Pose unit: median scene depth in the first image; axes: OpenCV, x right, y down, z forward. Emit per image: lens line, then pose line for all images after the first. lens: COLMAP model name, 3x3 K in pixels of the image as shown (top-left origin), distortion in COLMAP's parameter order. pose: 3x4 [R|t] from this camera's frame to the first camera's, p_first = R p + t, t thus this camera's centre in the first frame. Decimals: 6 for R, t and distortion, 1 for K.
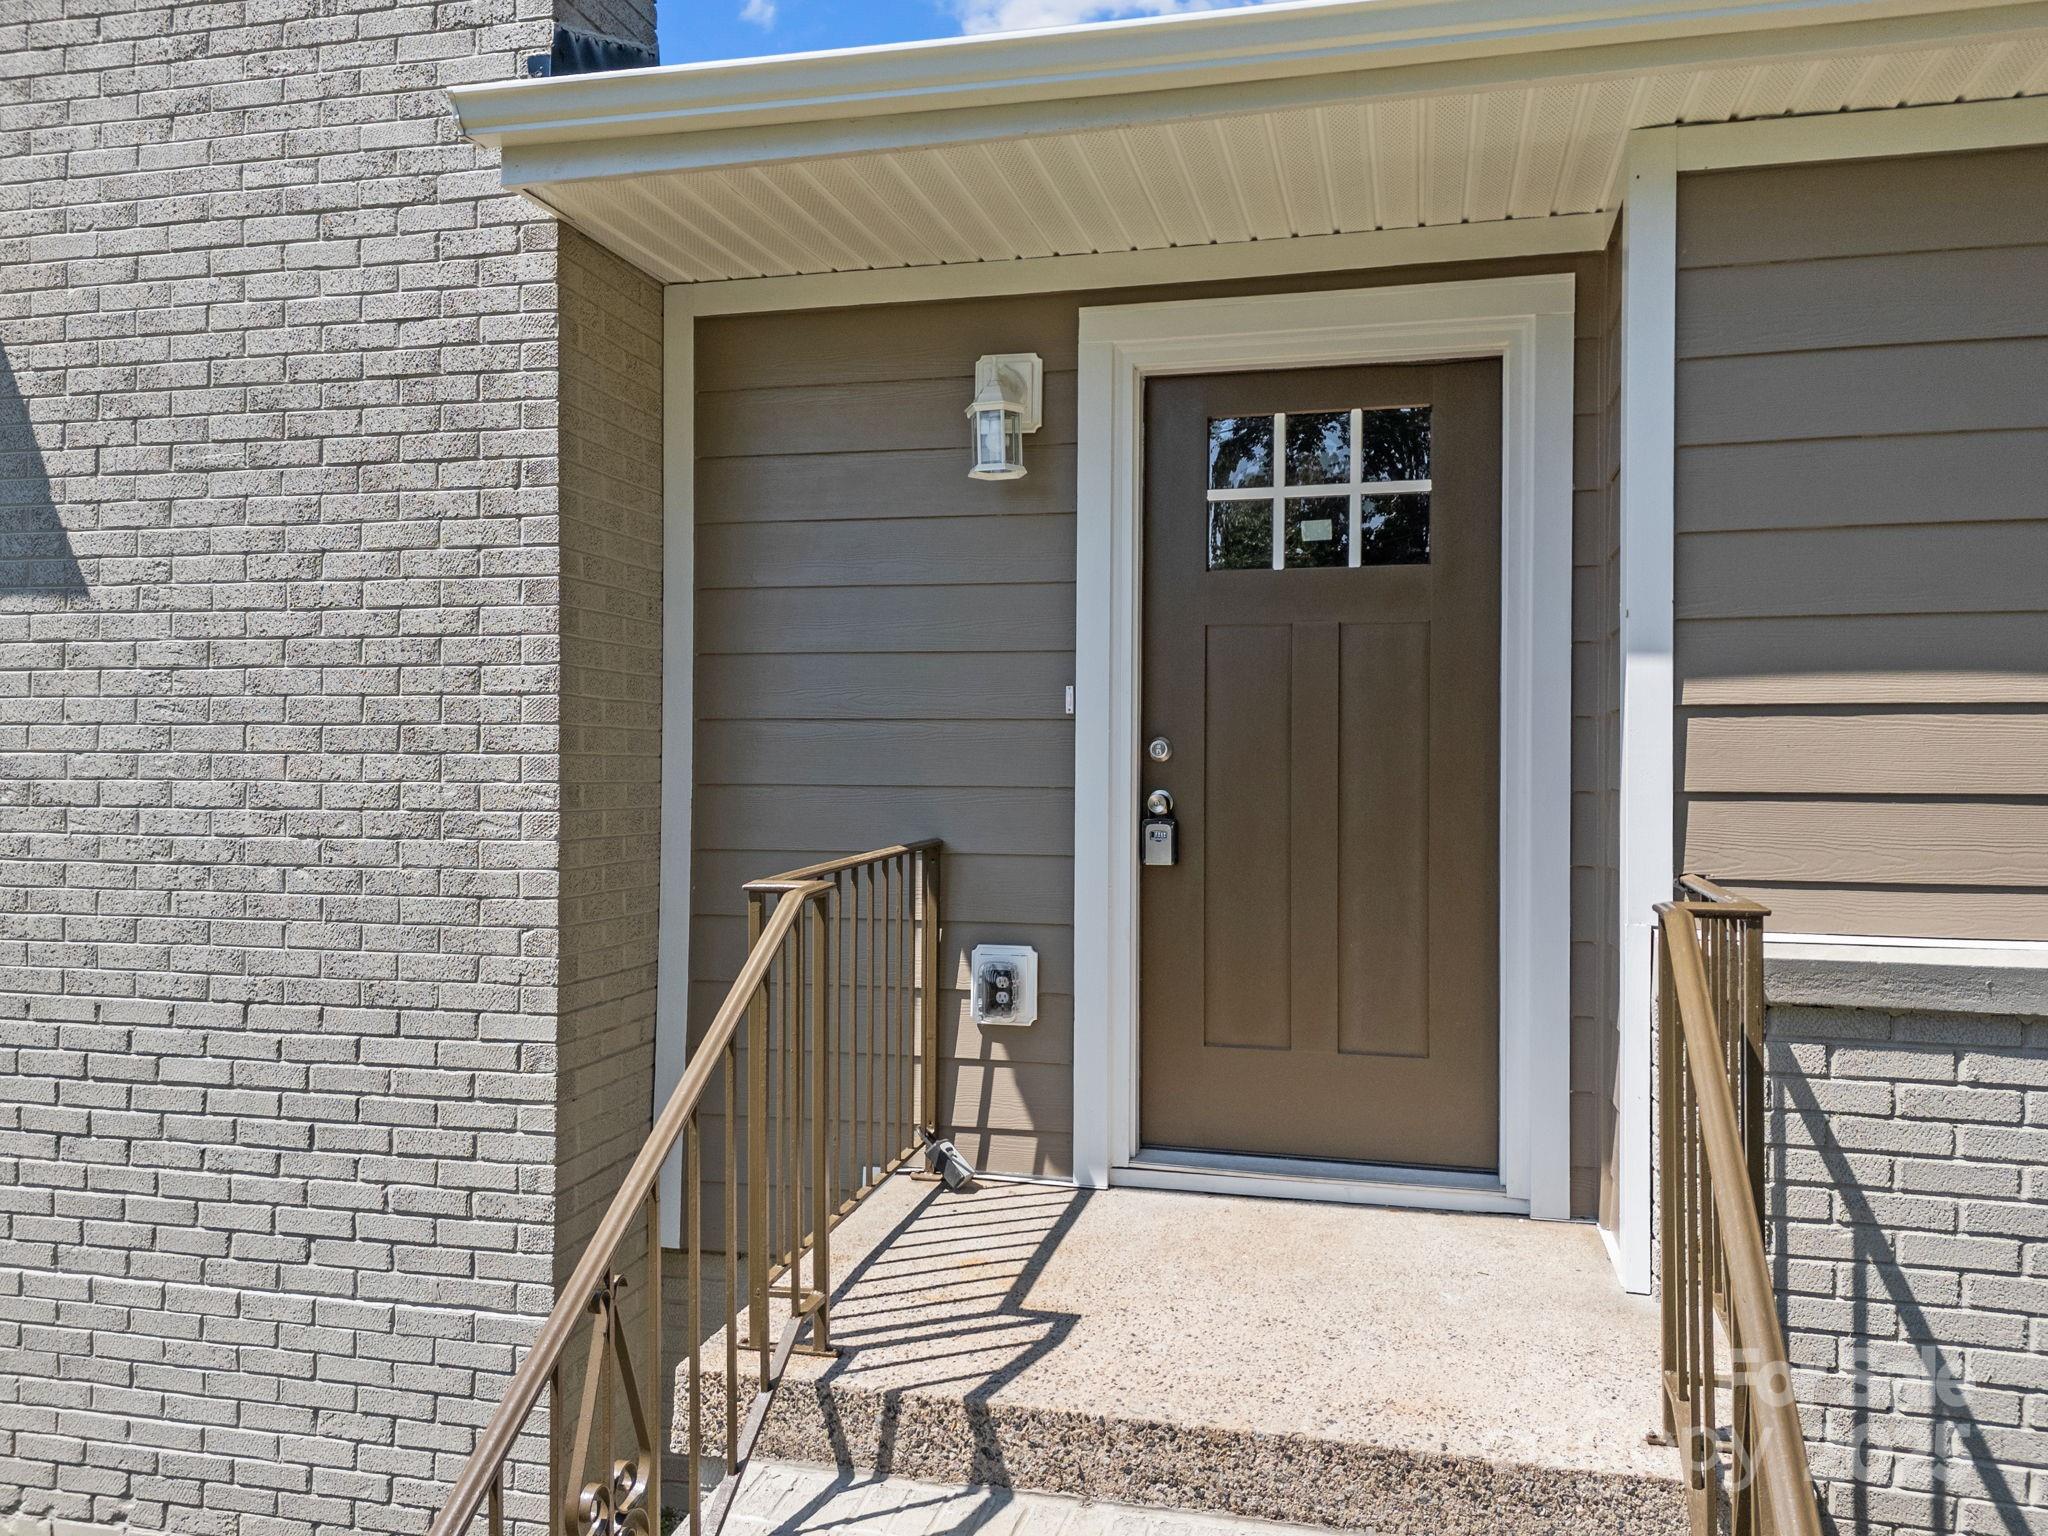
lens RADIAL K [[1520.8, 0, 1020.8], [0, 1520.8, 769.5], [0, 0, 1]] dist [0.033437, -0.002156]
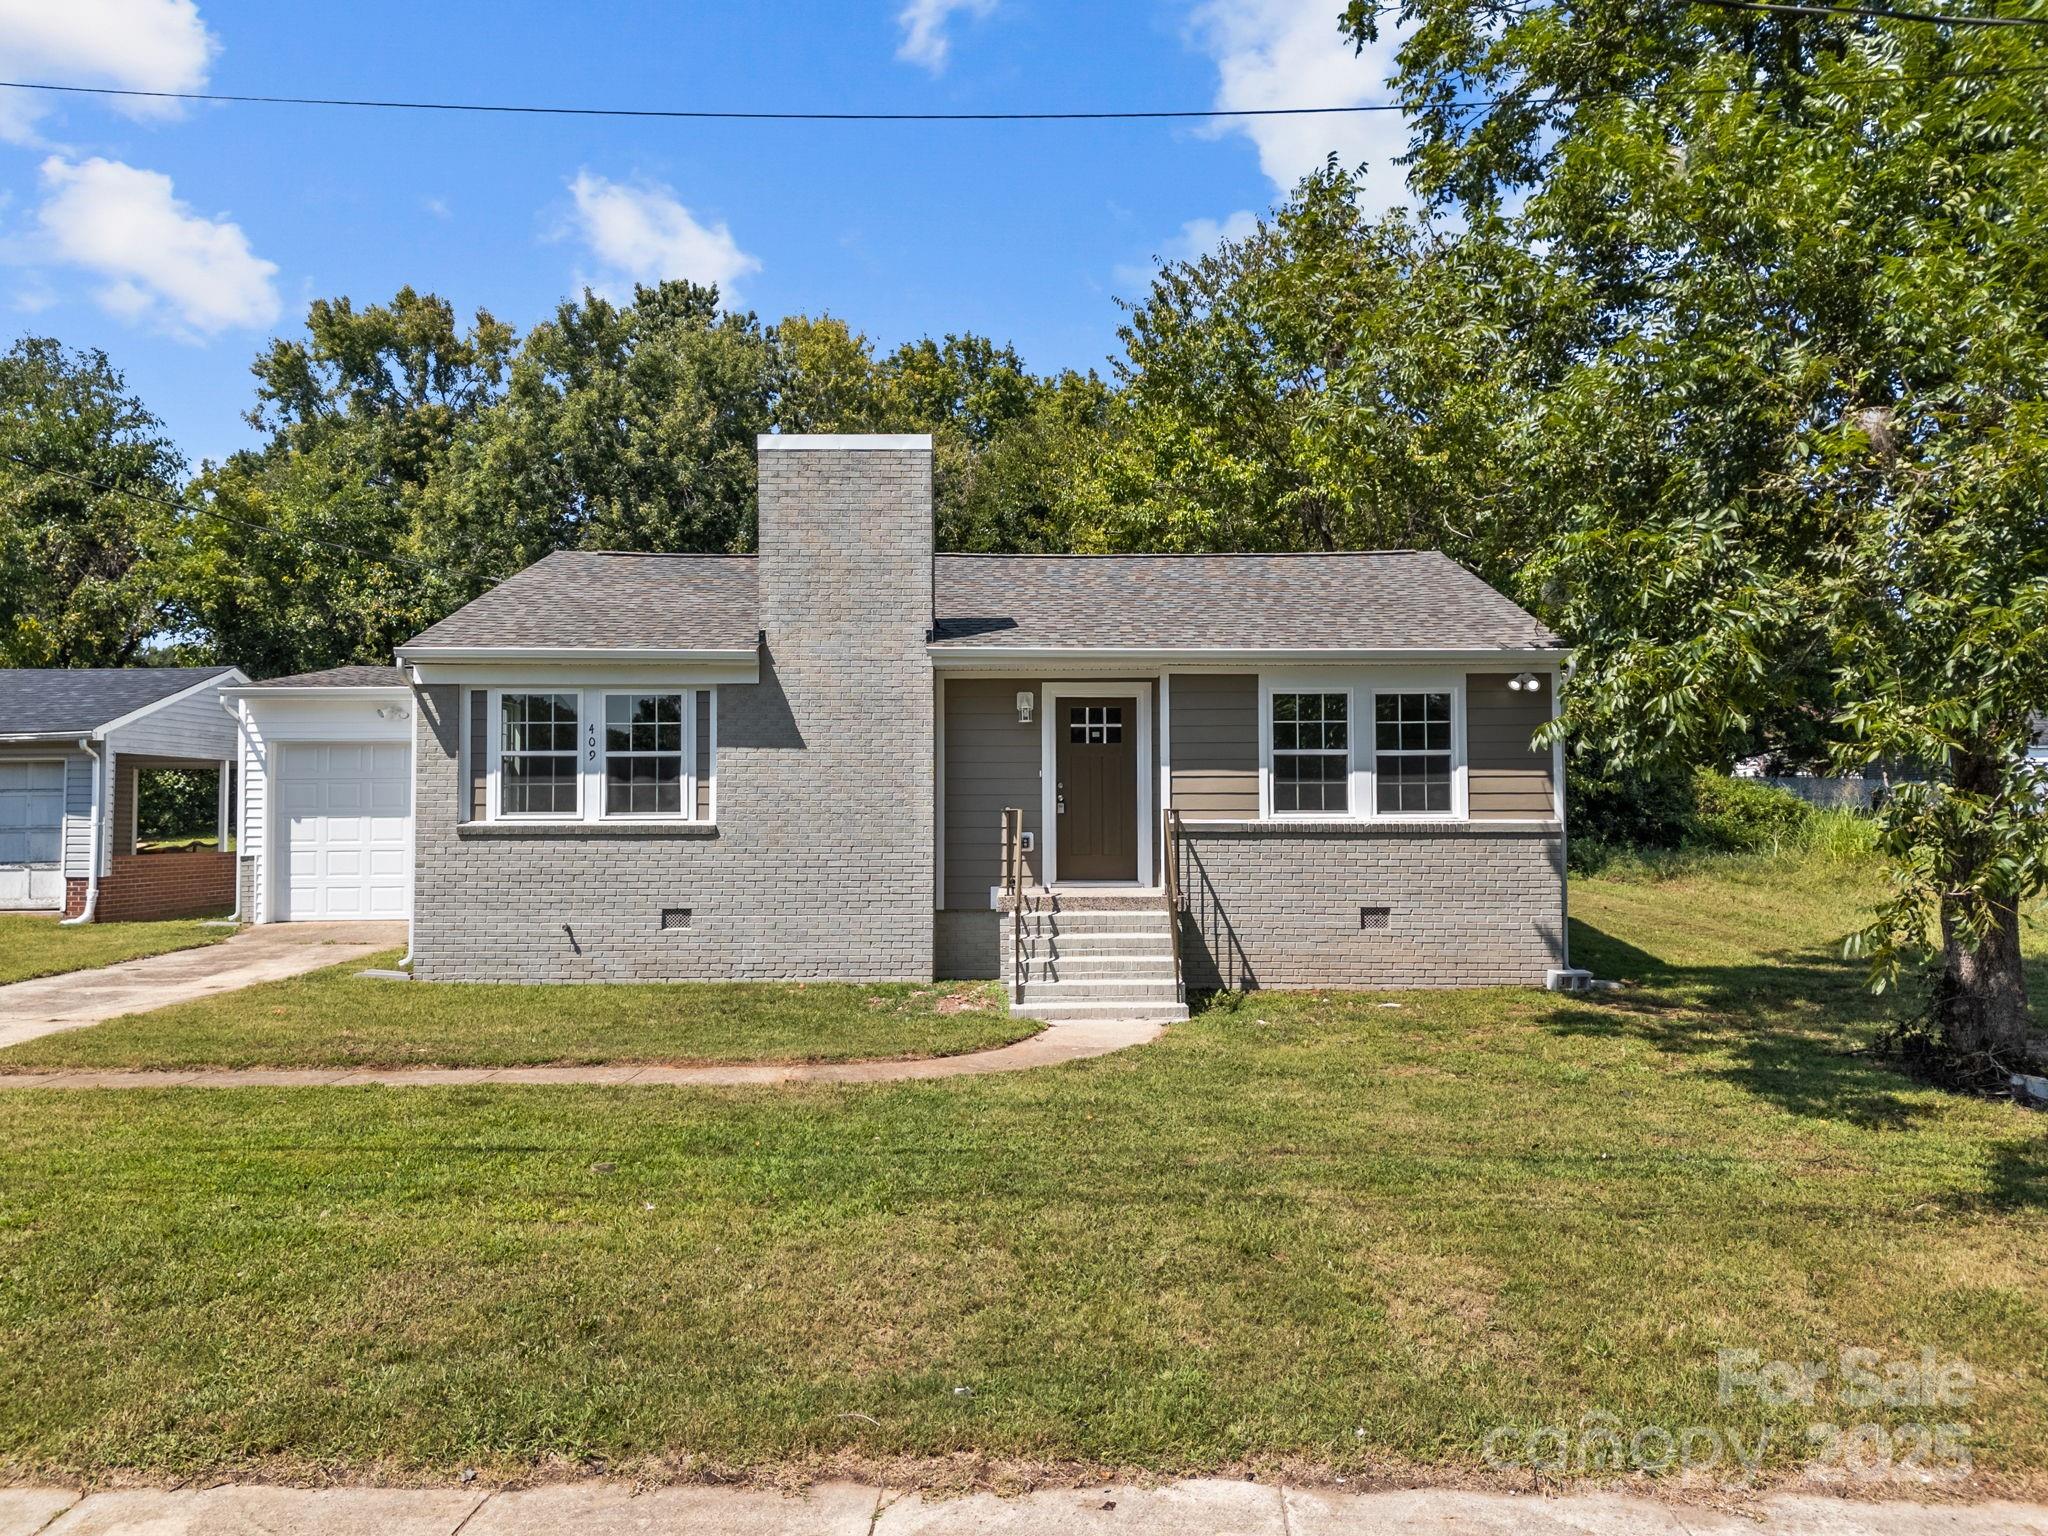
lens RADIAL K [[1520.8, 0, 1025.9], [0, 1520.8, 765.4], [0, 0, 1]] dist [0.033437, -0.002156]
pose [[0.970226, 0.000416, 0.242200, -1.043522], [0.008168, 0.999373, -0.034438, 0.077170], [-0.242062, 0.035391, 0.969615, -3.129187]]
